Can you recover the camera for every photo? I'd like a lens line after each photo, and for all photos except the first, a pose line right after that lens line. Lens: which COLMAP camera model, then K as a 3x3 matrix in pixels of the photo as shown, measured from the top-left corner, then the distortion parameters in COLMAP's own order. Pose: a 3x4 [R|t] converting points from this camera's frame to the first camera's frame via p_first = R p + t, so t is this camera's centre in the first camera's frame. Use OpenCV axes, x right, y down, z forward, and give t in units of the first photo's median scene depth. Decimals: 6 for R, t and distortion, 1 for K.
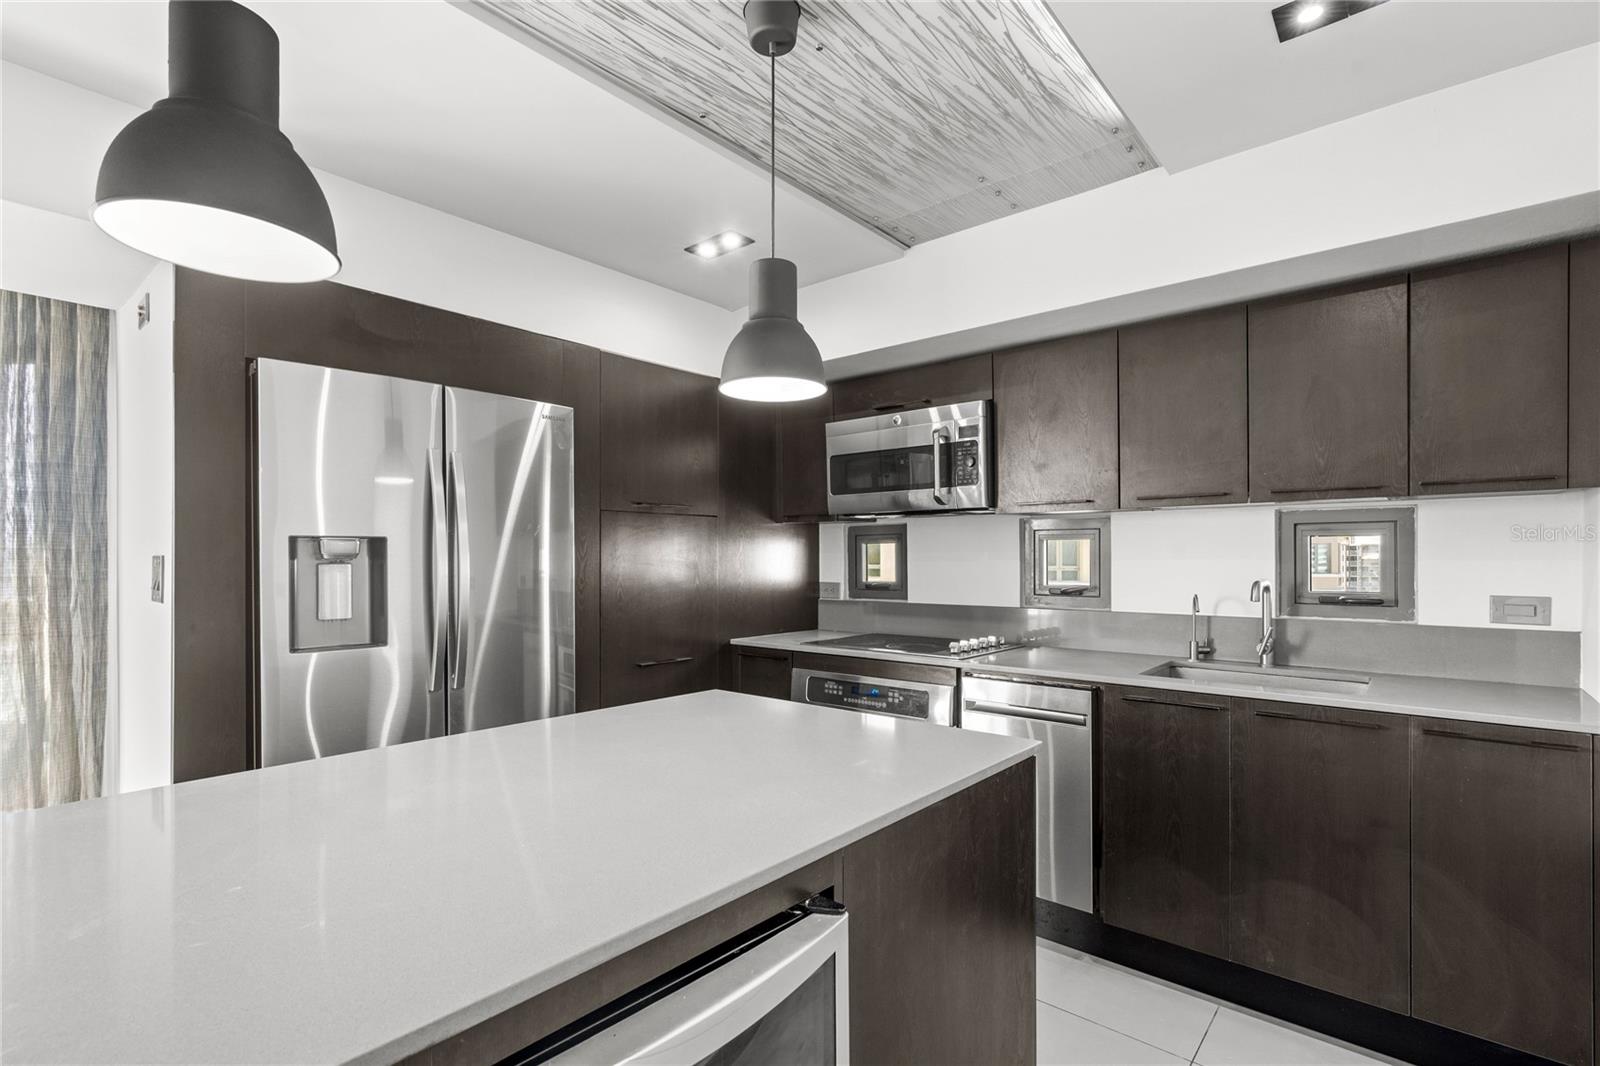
lens RADIAL K [[726.2, 0, 817.1], [0, 726.2, 556.3], [0, 0, 1]] dist [-0.004159, 0.002783]
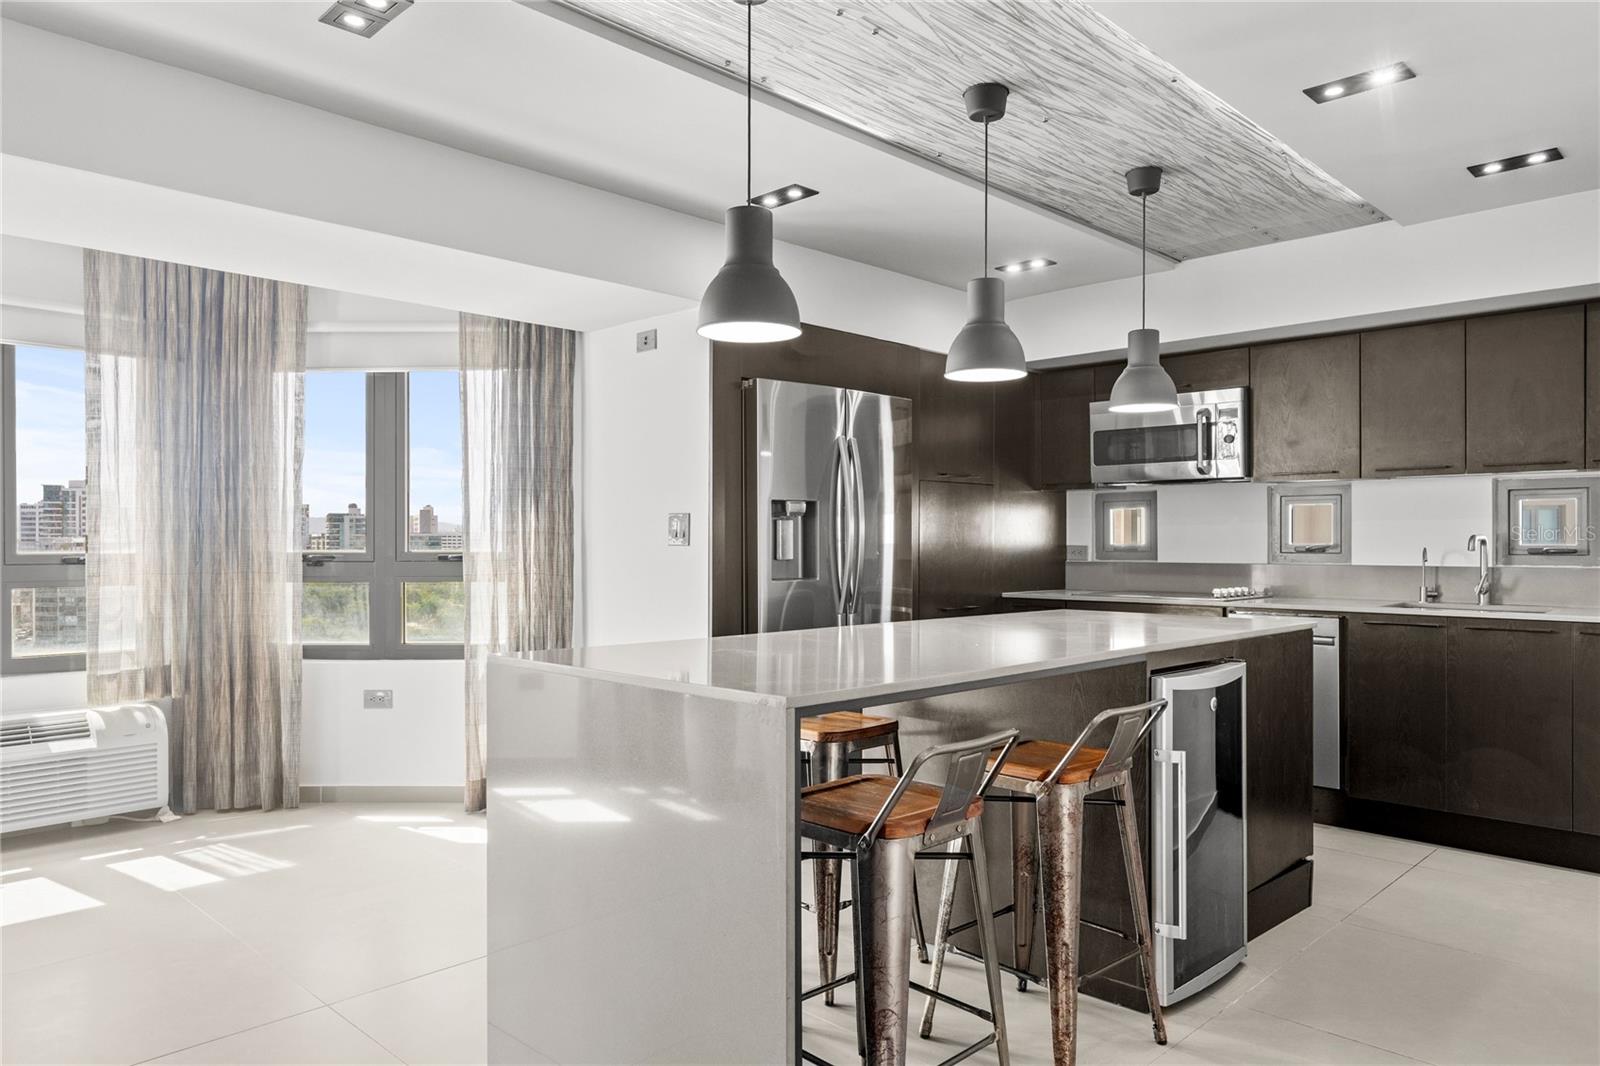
lens RADIAL K [[1058.9, 0, 803.1], [0, 1058.9, 545.2], [0, 0, 1]] dist [0.002959, 0.009014]
pose [[0.997126, 0.002694, -0.075711, -0.394483], [-0.002244, 0.999979, 0.006026, 0.039710], [0.075726, -0.005839, 0.997112, -0.876728]]
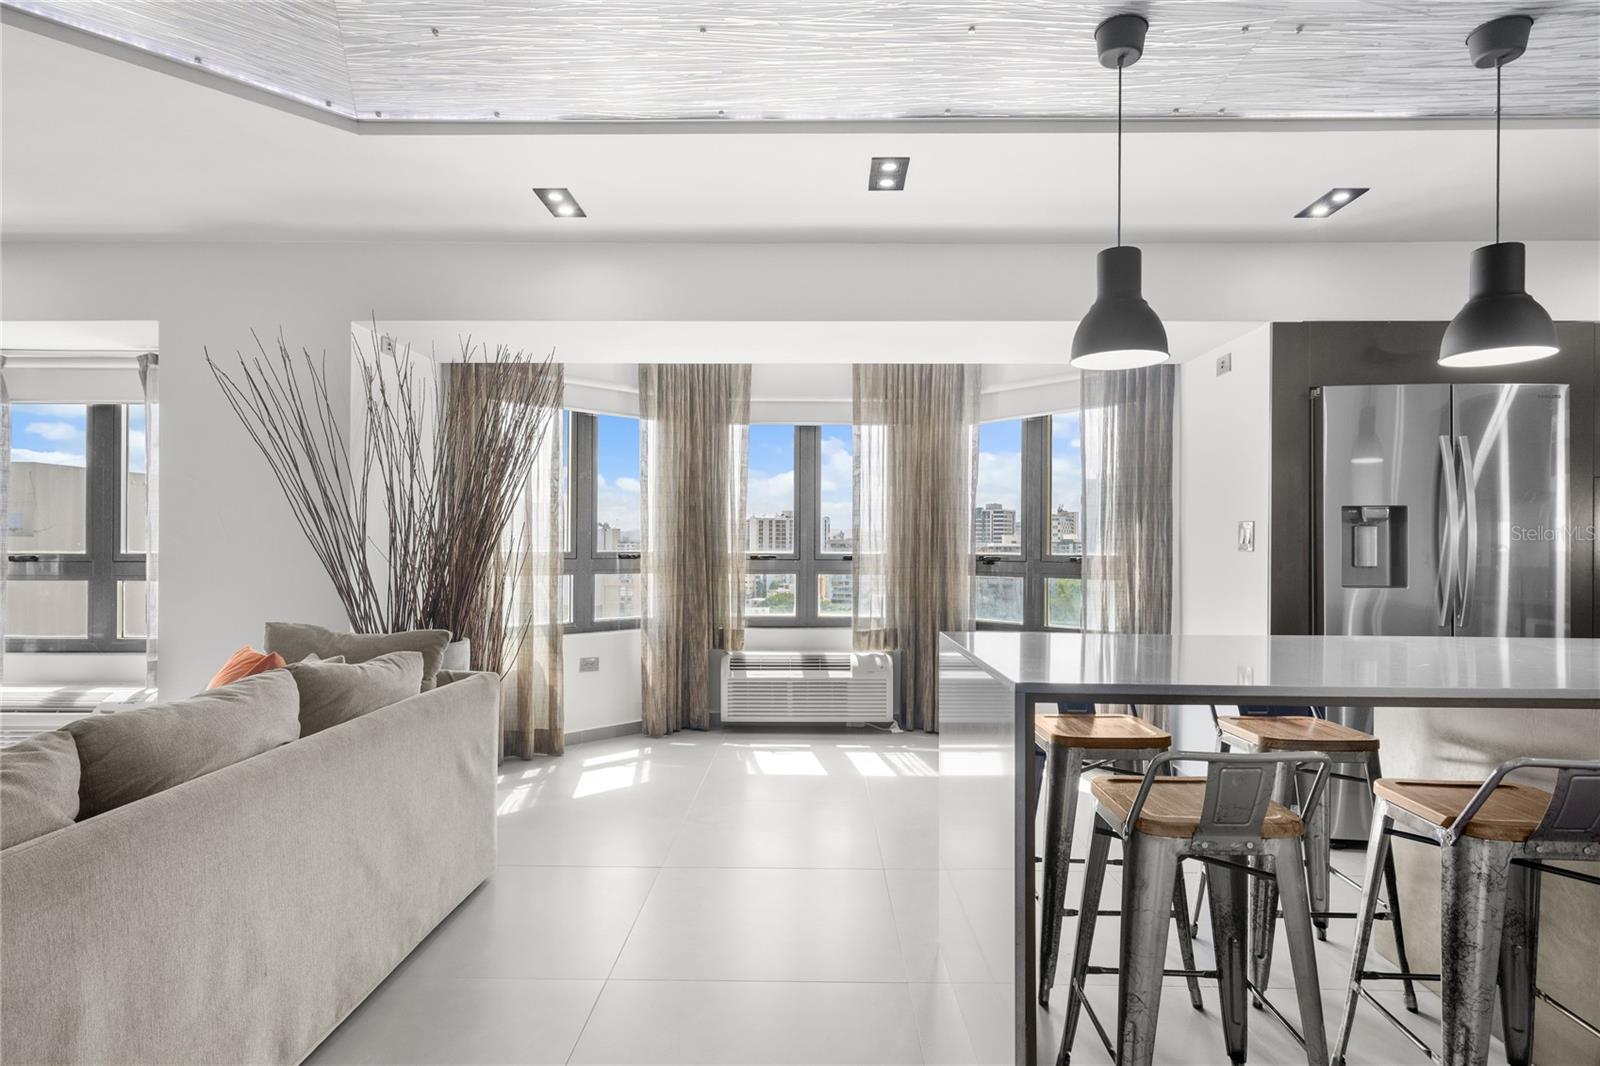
lens RADIAL K [[860.9, 0, 806.5], [0, 860.9, 541.6], [0, 0, 1]] dist [-0.001917, 0.001760]
pose [[0.629921, 0.002229, -0.776656, -0.052087], [-0.003949, 0.999992, -0.000333, 0.037419], [0.776650, 0.003276, 0.629924, -0.720167]]
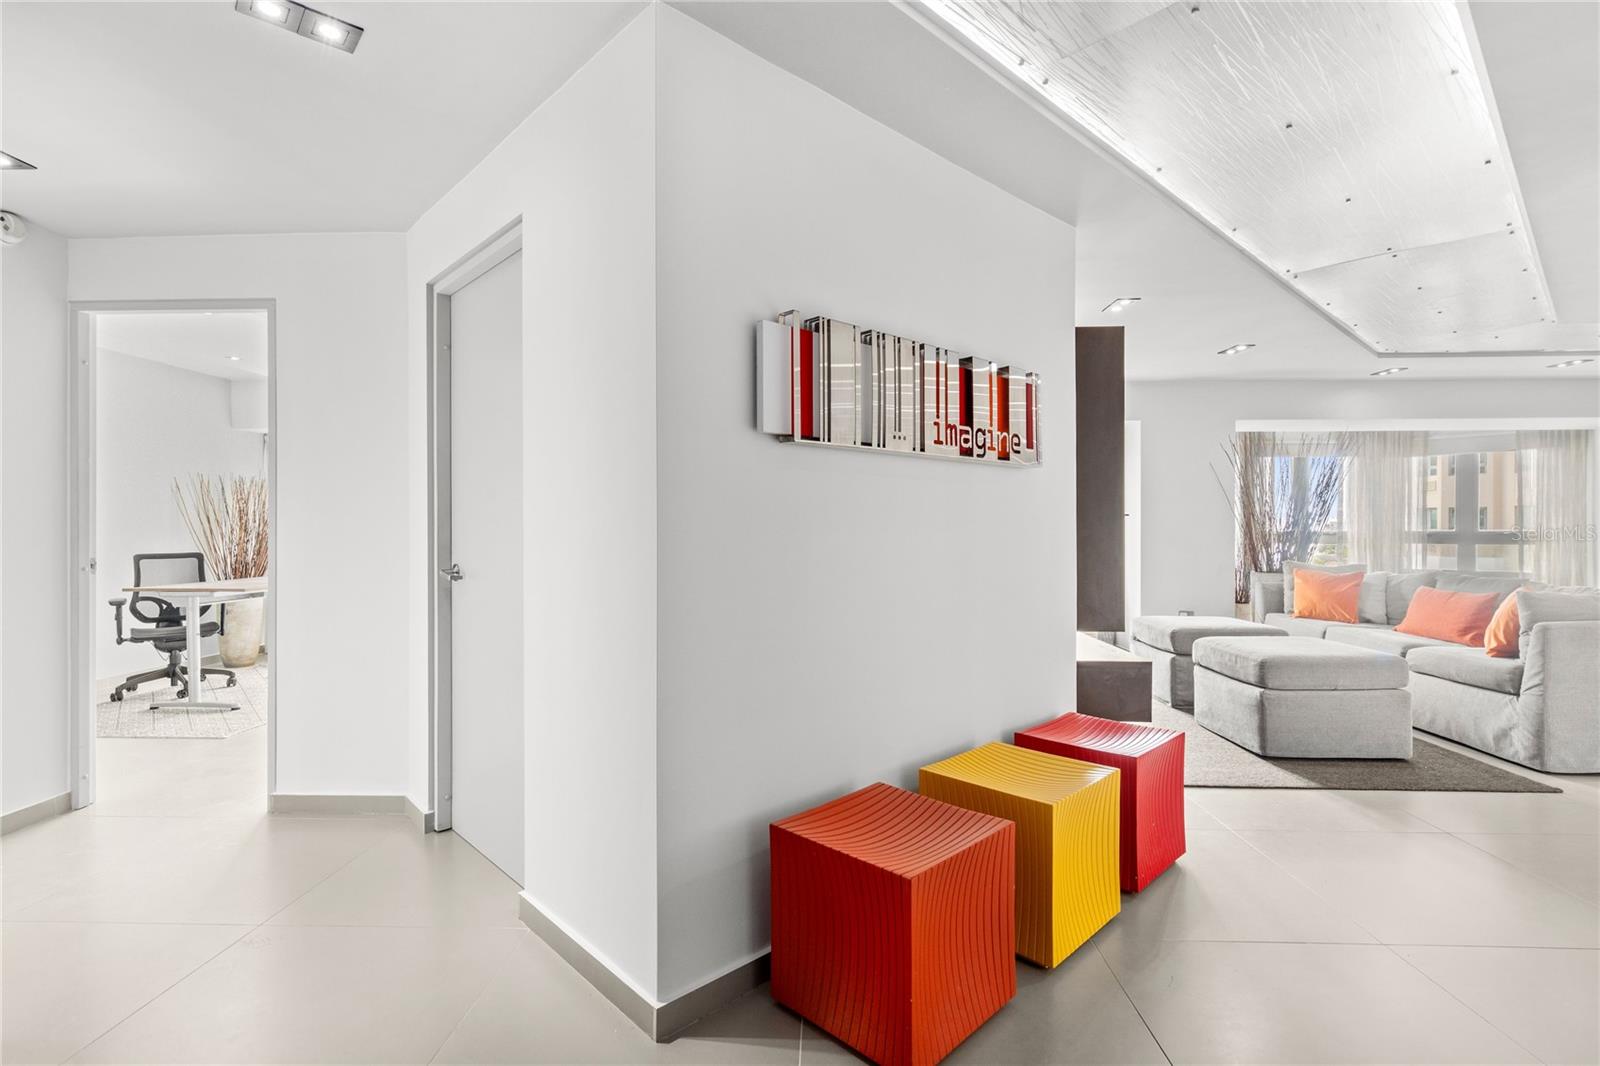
lens RADIAL K [[763.6, 0, 800.9], [0, 763.6, 525.6], [0, 0, 1]] dist [-0.000362, 0.000866]
pose [[0.612112, 0.000071, -0.790771, -0.466323], [0.000974, 0.999999, 0.000844, 0.035996], [0.790771, -0.001287, 0.612111, -3.216811]]
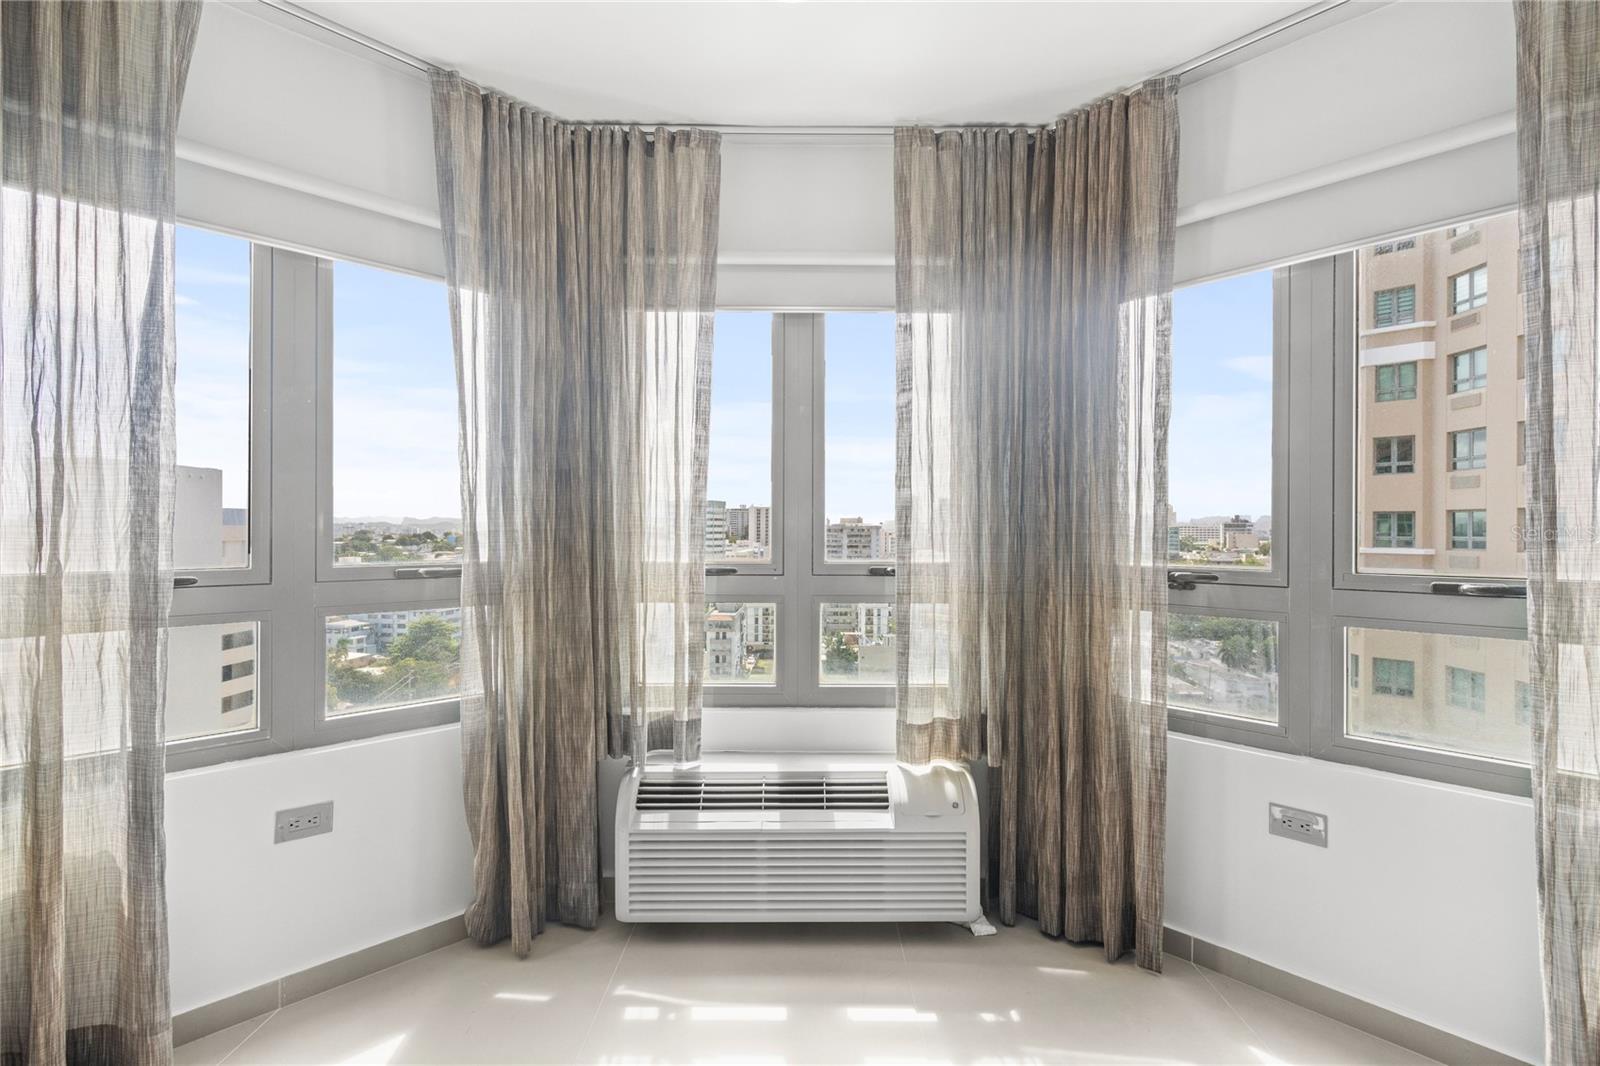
lens RADIAL K [[726.2, 0, 807.3], [0, 726.2, 528.9], [0, 0, 1]] dist [-0.004159, 0.002783]
pose [[0.637990, 0.004719, -0.770030, -1.045476], [-0.004909, 0.999986, 0.002060, 0.021078], [0.770029, 0.002466, 0.638004, 0.086382]]
